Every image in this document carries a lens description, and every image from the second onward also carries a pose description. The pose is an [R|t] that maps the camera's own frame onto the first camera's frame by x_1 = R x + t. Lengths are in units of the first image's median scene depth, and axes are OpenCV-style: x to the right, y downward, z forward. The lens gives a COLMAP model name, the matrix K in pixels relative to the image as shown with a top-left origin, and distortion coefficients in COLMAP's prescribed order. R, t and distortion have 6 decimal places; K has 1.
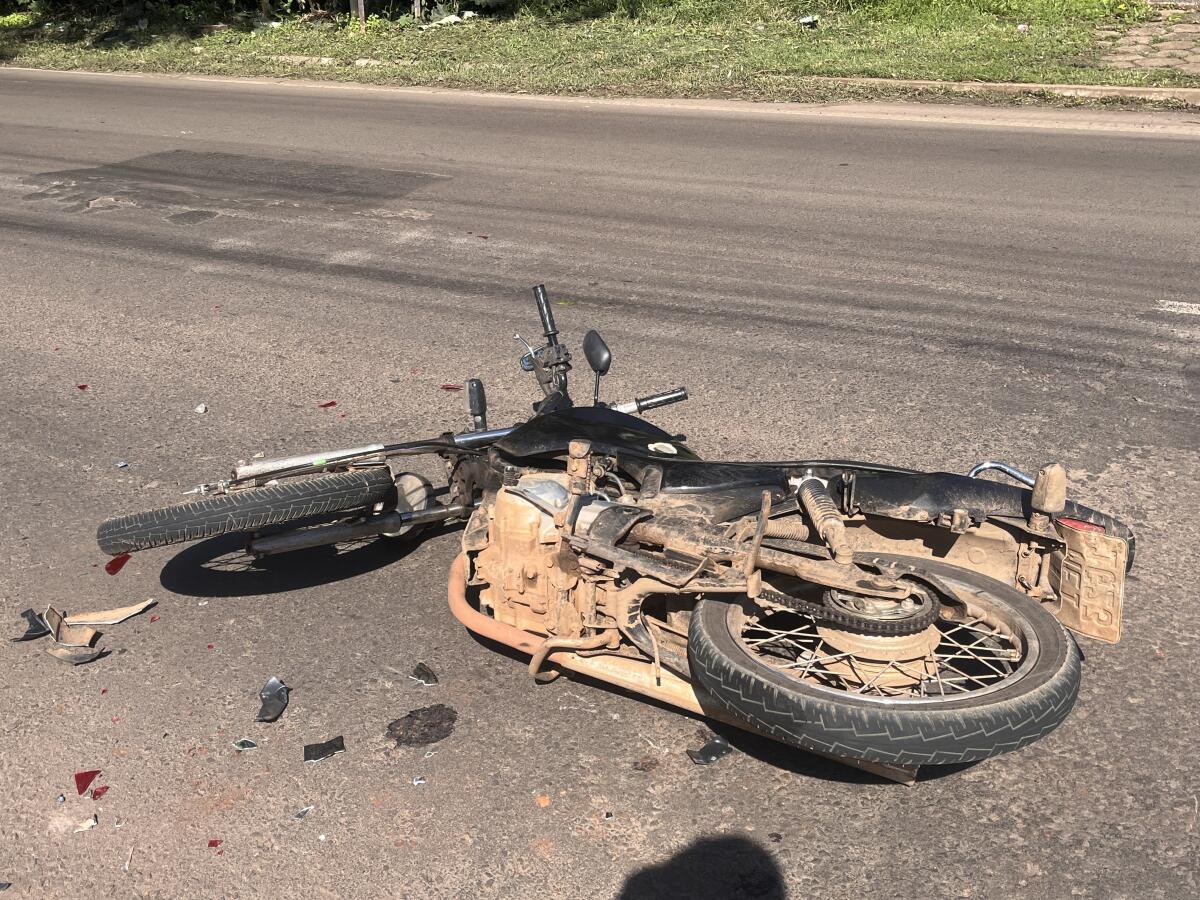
lens RADIAL K [[1186.8, 0, 598.5], [0, 1186.8, 450.4], [0, 0, 1]] dist [0.028161, 0.000000]
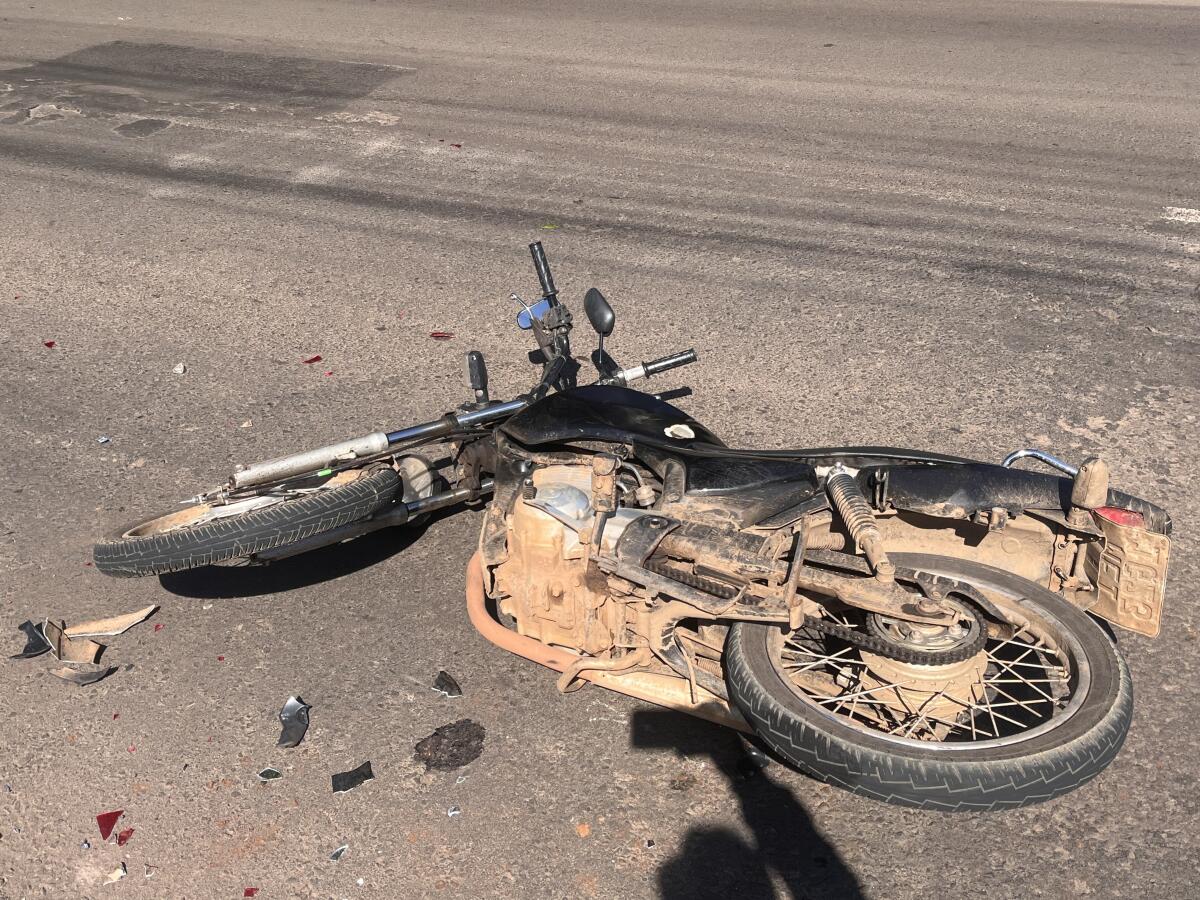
lens RADIAL K [[1186.8, 0, 600.9], [0, 1186.8, 449.9], [0, 0, 1]] dist [0.028161, 0.000000]
pose [[0.998857, -0.038081, 0.028880, -0.036262], [0.034155, 0.991443, 0.125992, -0.105986], [-0.033431, -0.124861, 0.991611, 0.047976]]
